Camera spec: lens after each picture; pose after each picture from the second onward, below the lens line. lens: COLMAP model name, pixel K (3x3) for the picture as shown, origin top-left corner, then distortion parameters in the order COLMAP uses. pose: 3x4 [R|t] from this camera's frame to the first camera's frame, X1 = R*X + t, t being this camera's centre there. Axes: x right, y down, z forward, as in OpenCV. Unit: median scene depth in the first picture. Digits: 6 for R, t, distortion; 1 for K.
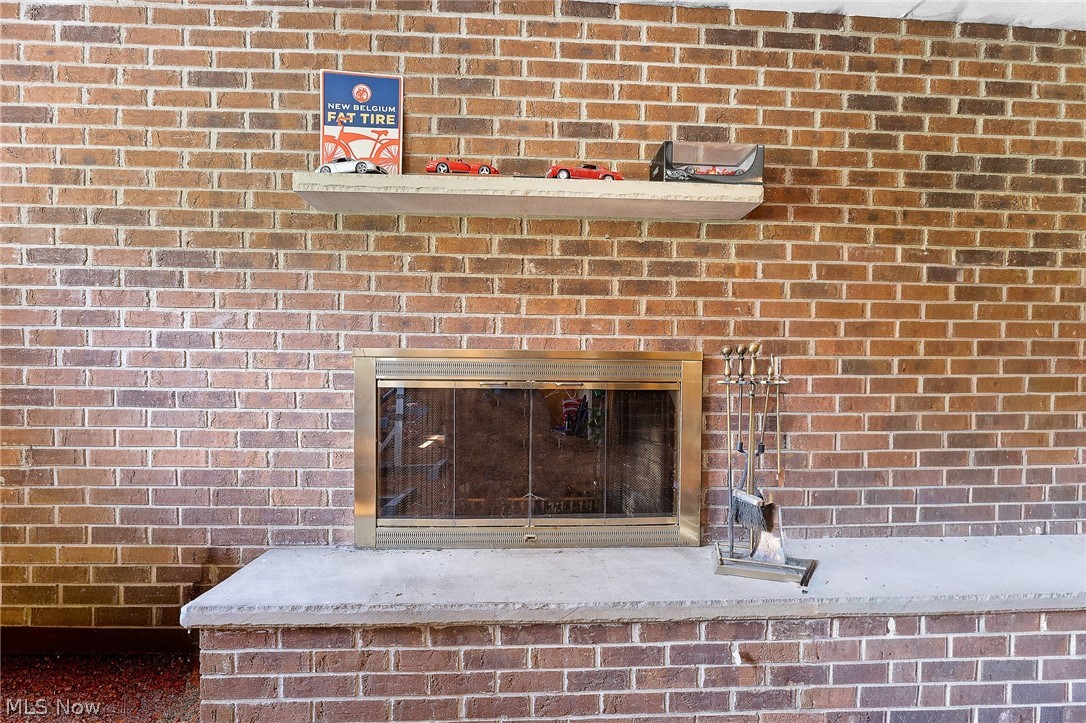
lens RADIAL K [[446.2, 0, 533.6], [0, 446.2, 369.8], [0, 0, 1]] dist [-0.009050, 0.000883]
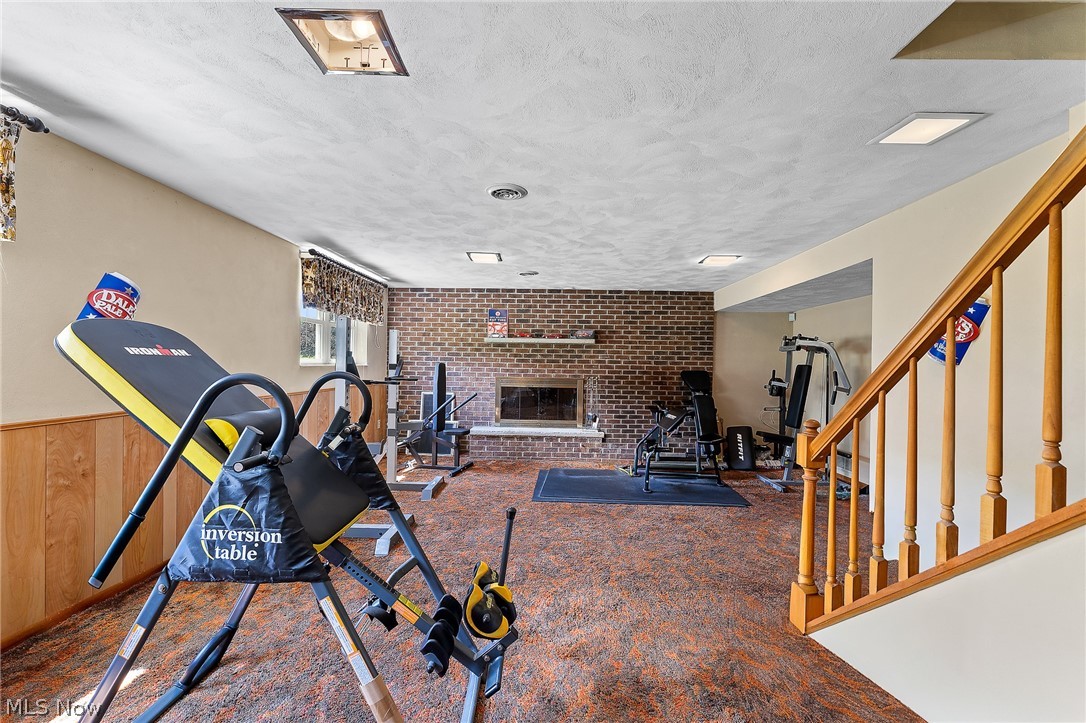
lens RADIAL K [[446.2, 0, 548.2], [0, 446.2, 358.2], [0, 0, 1]] dist [-0.009050, 0.000883]
pose [[0.998890, 0.009294, -0.046185, 0.257744], [-0.008915, 0.999925, 0.008400, -0.250200], [0.046259, -0.007979, 0.998898, -2.969669]]
